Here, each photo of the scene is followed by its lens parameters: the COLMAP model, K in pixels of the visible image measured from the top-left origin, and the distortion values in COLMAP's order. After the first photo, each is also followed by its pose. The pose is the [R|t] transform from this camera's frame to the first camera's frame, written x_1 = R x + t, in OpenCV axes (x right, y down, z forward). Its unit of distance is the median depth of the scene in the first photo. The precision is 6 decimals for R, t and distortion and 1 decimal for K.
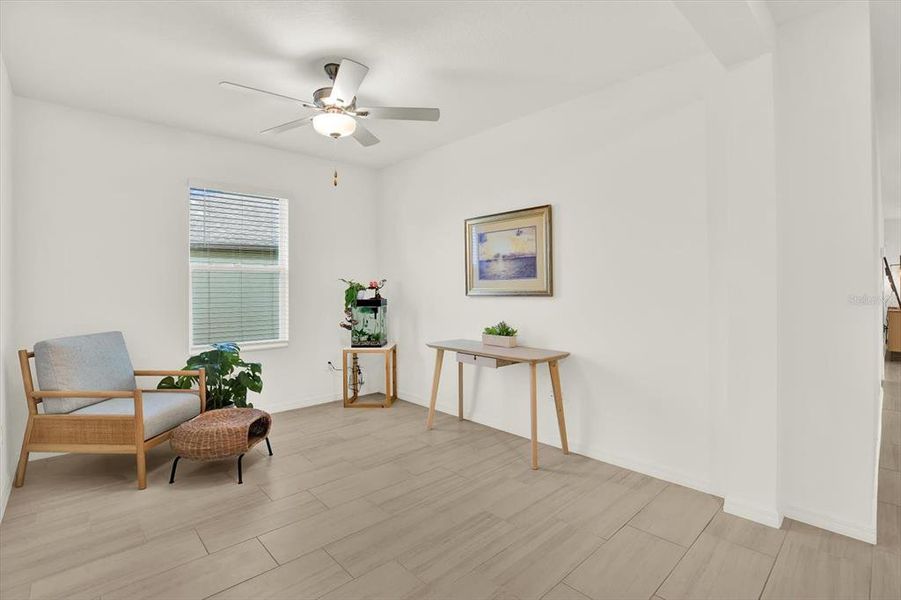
lens RADIAL K [[426.3, 0, 443.5], [0, 426.3, 286.1], [0, 0, 1]] dist [-0.017413, 0.000670]
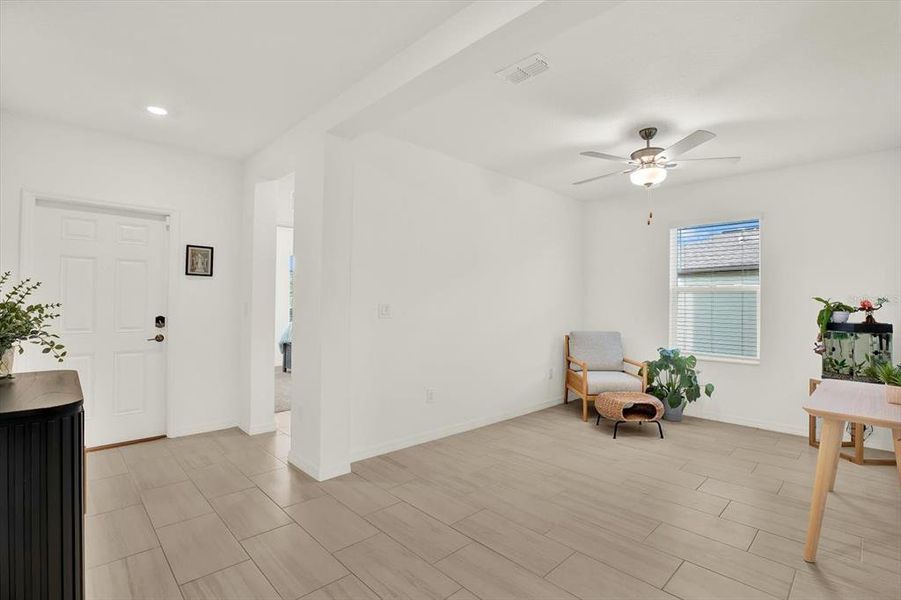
lens RADIAL K [[426.3, 0, 454.5], [0, 426.3, 295.5], [0, 0, 1]] dist [-0.017413, 0.000670]
pose [[0.029824, -0.006556, -0.999534, 0.601803], [-0.008851, 0.999938, -0.006823, -0.008559], [0.999516, 0.009050, 0.029764, 0.244988]]
